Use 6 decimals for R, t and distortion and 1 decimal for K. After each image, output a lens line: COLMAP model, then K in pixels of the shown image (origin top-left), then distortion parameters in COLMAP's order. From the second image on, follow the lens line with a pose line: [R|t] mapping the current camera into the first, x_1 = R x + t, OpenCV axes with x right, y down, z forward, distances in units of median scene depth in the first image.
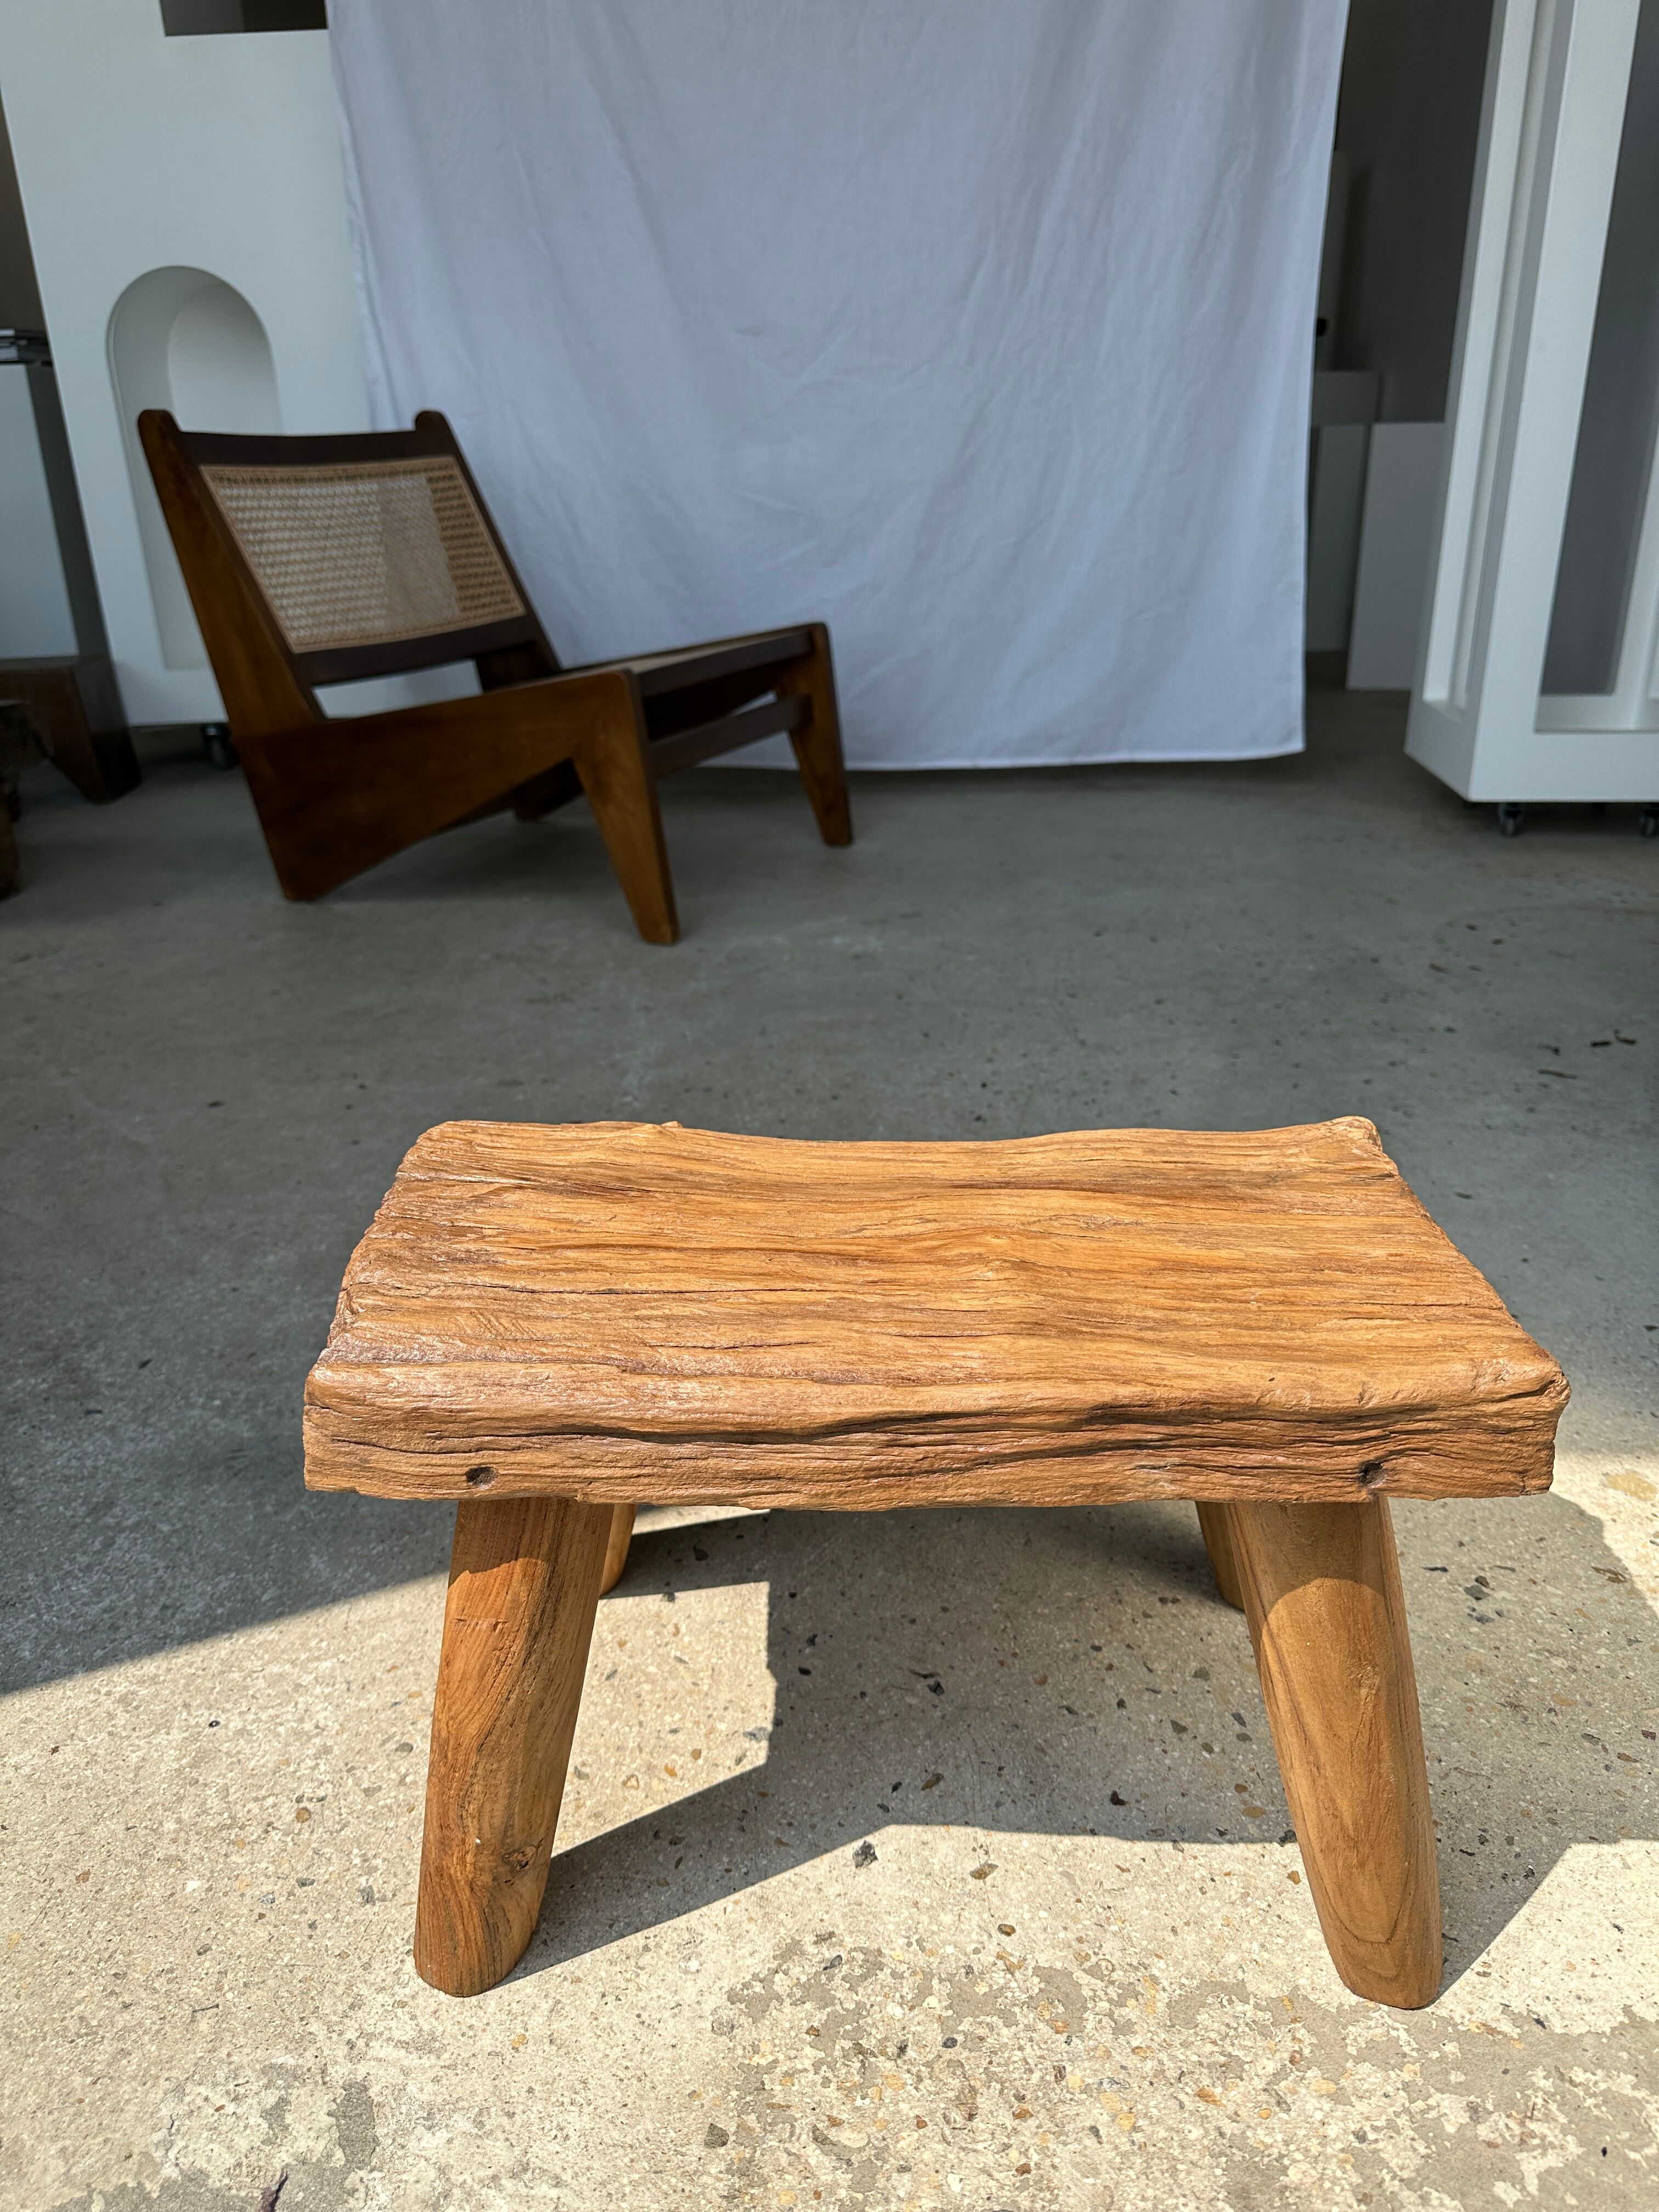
lens RADIAL K [[1574.3, 0, 817.5], [0, 1574.3, 1103.3], [0, 0, 1]] dist [-0.004884, -0.007322]
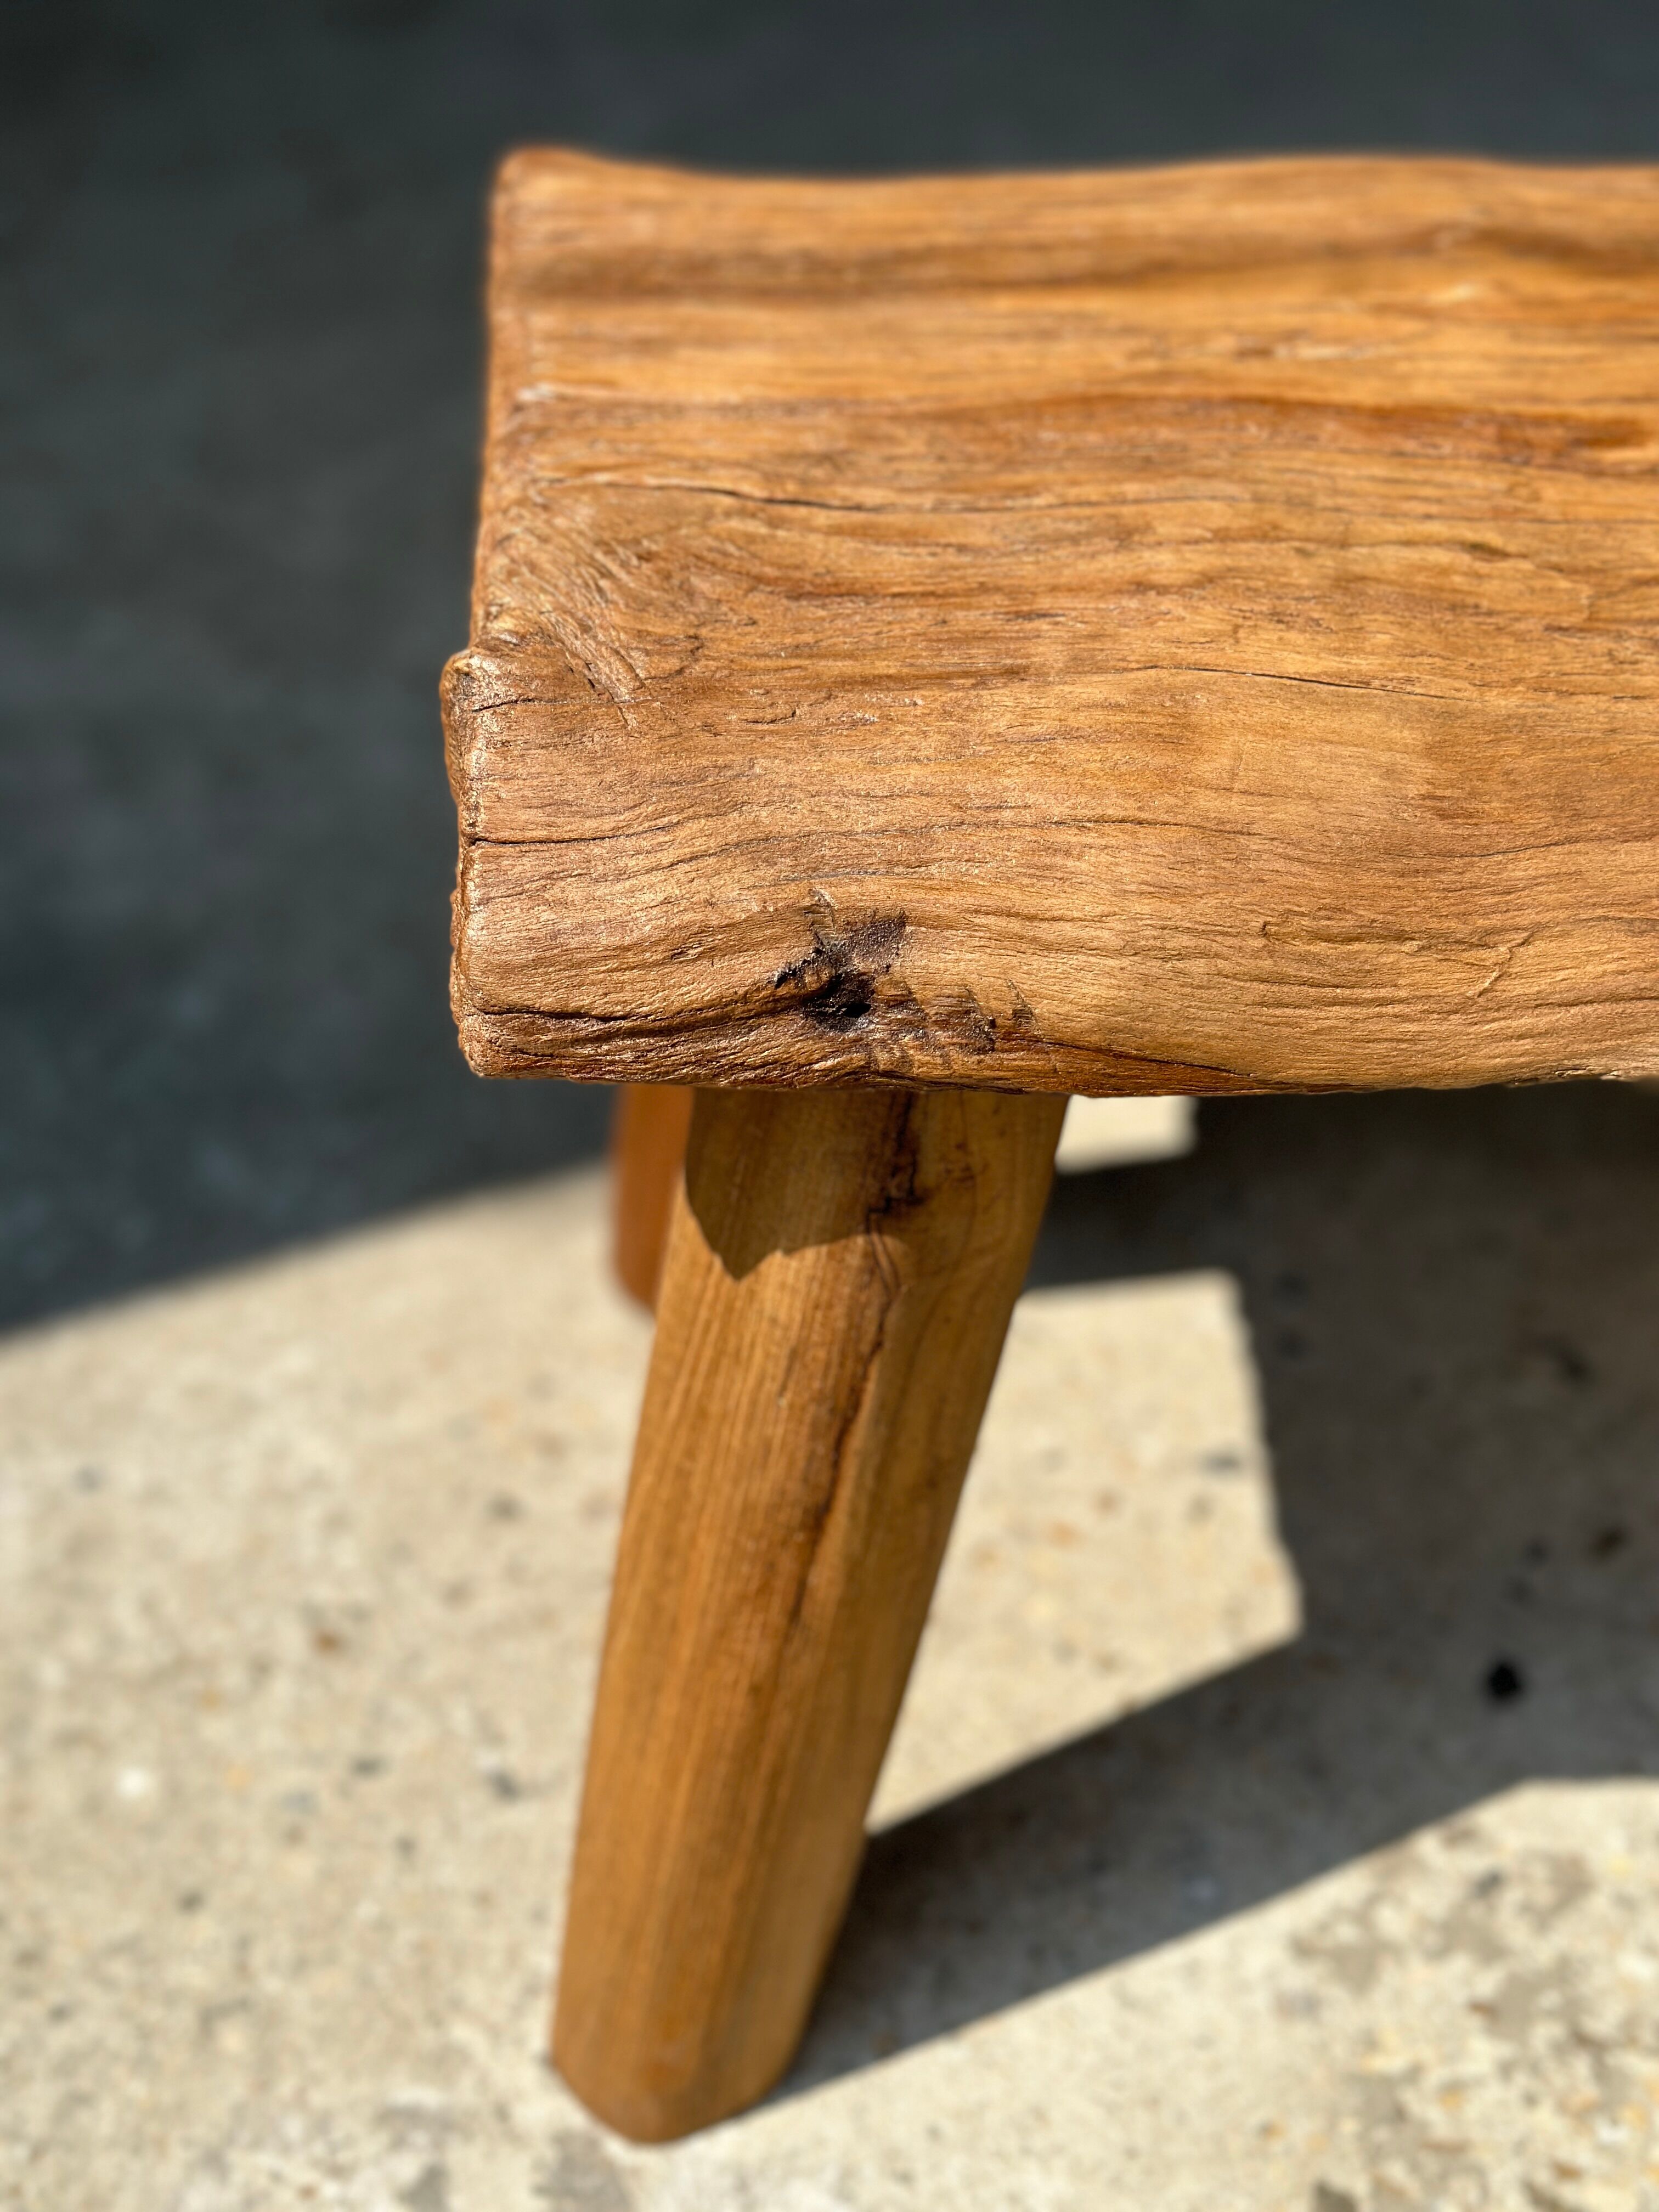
lens RADIAL K [[3090.5, 0, 822.0], [0, 3090.5, 1107.6], [0, 0, 1]] dist [0.139306, -0.293099]
pose [[0.999398, -0.025644, 0.023371, -0.221637], [0.019432, 0.971730, 0.235293, 0.079931], [-0.028744, -0.234698, 0.971643, 0.115725]]
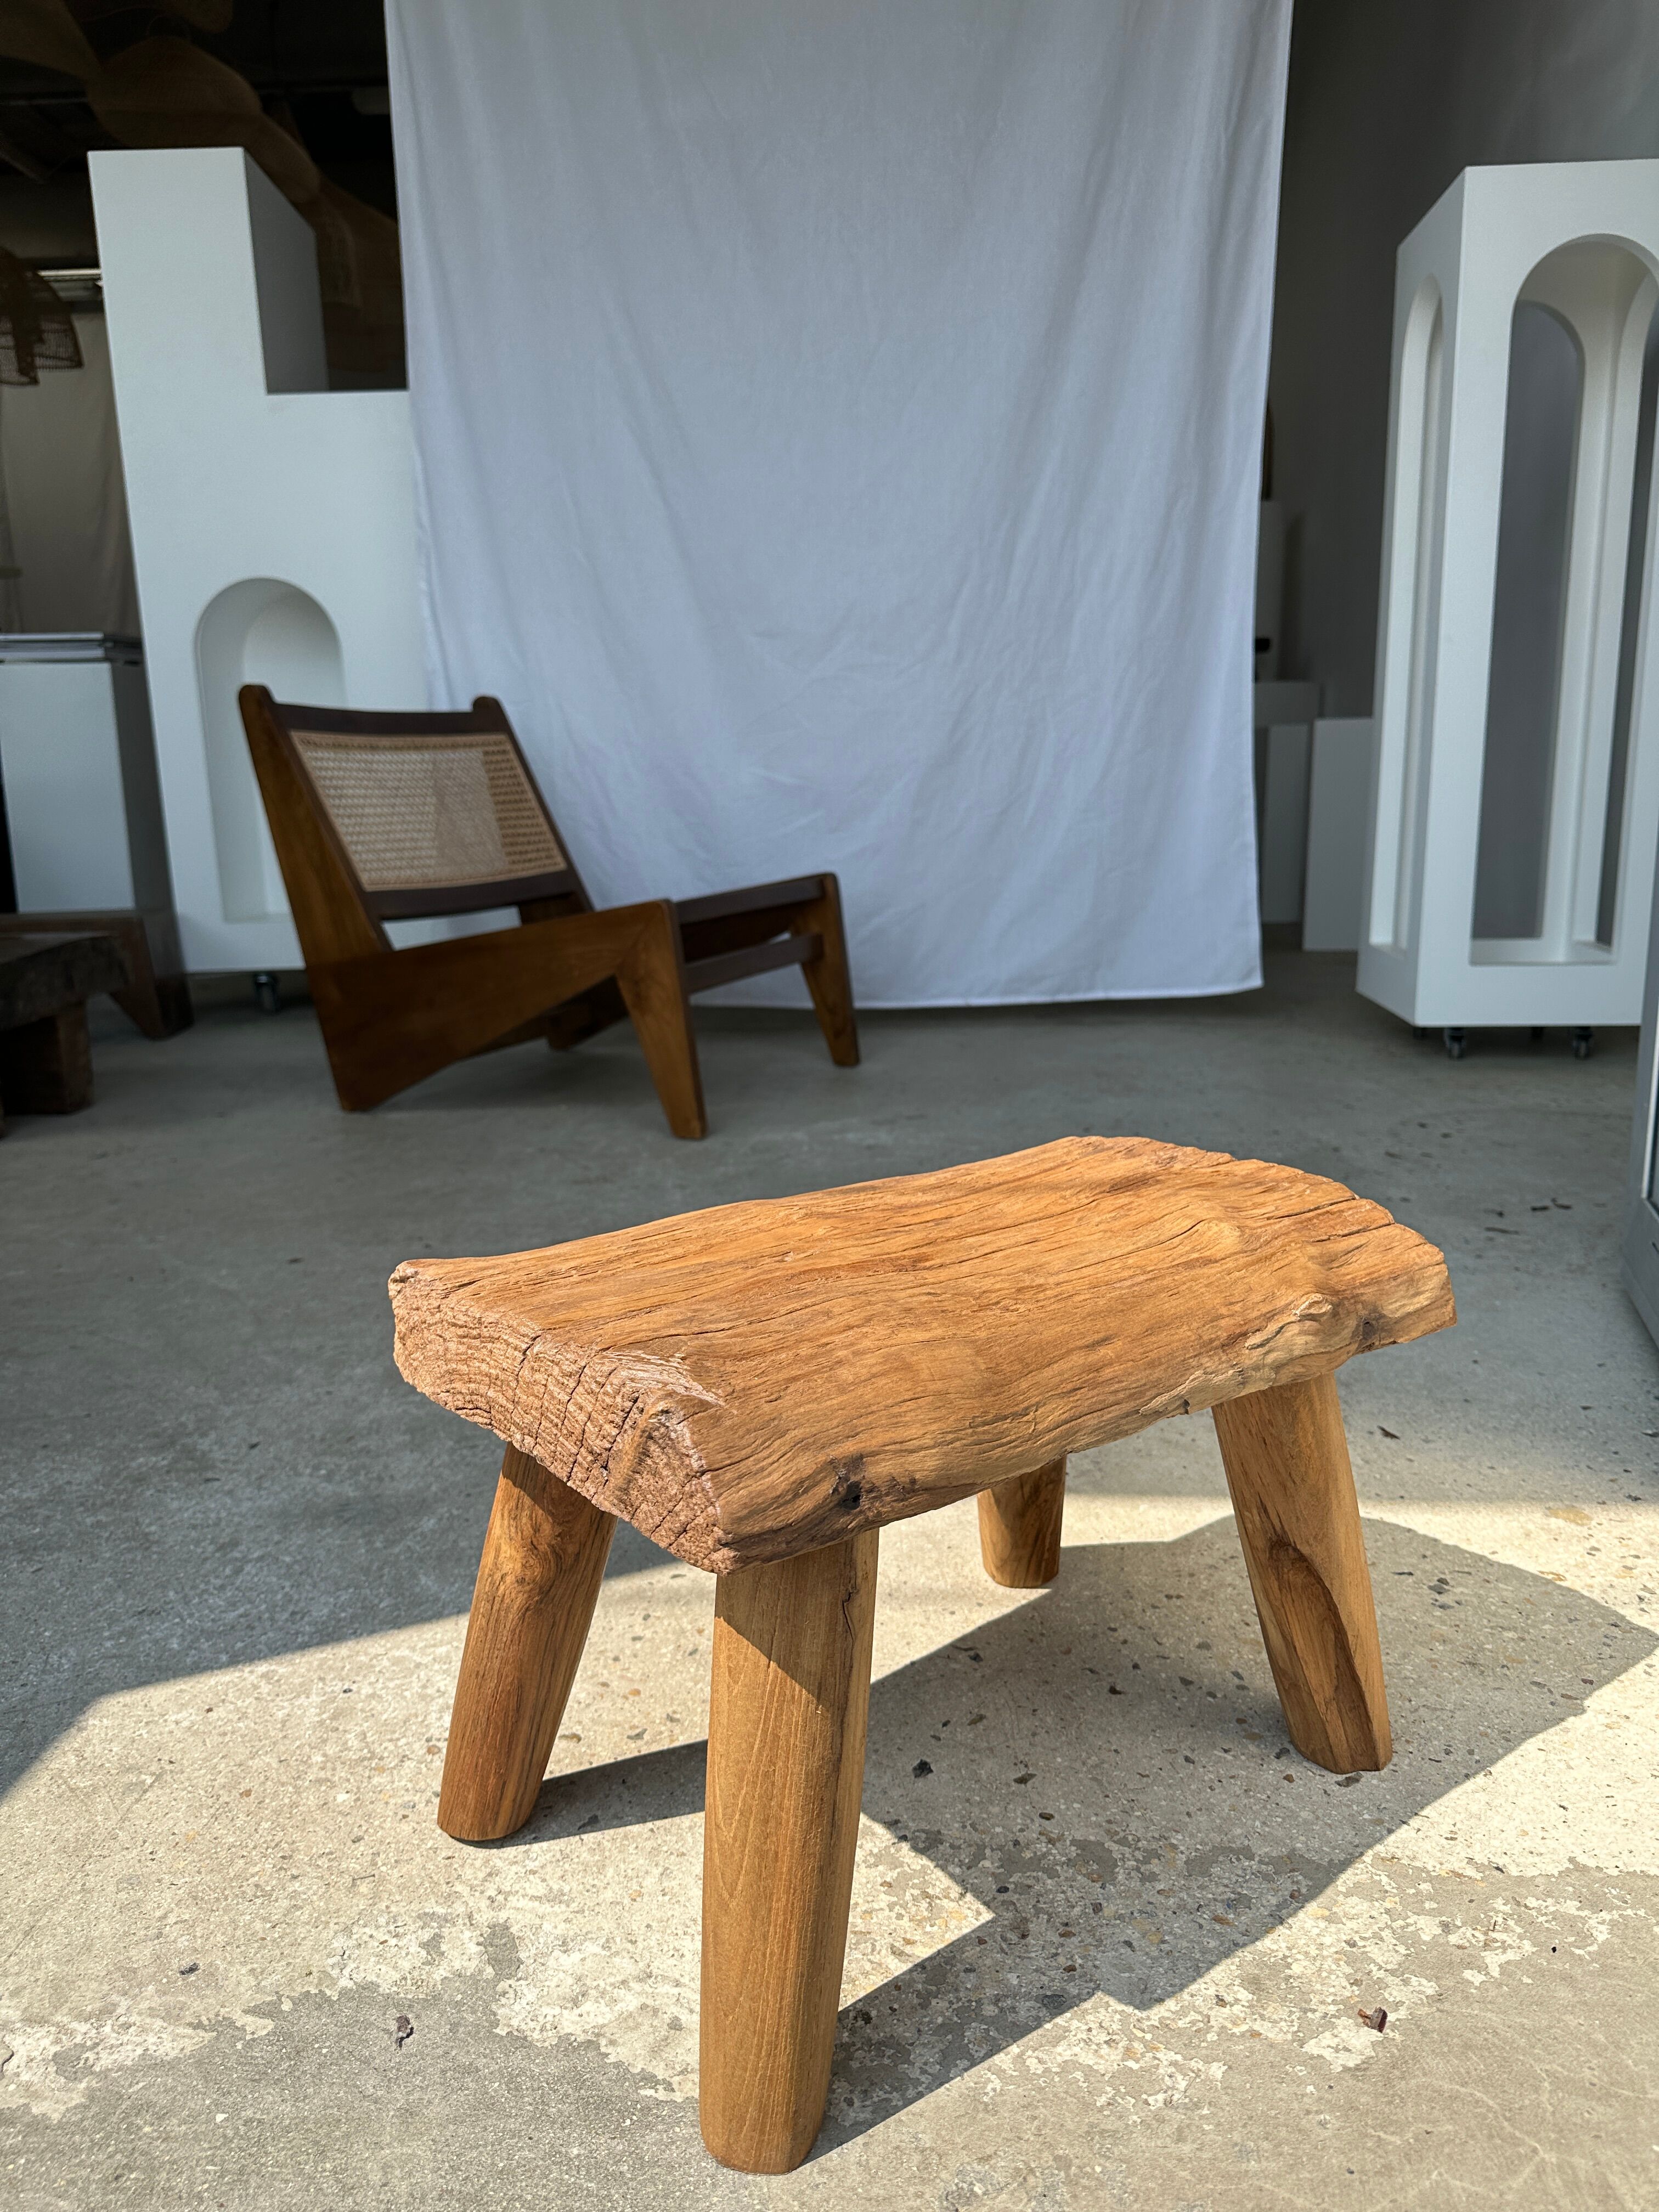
lens RADIAL K [[1568.8, 0, 835.5], [0, 1568.8, 1079.8], [0, 0, 1]] dist [0.002502, -0.013680]
pose [[0.999817, -0.000592, 0.019108, -0.062028], [0.004307, 0.980796, -0.194987, 0.225515], [-0.018626, 0.195034, 0.980620, -0.264744]]
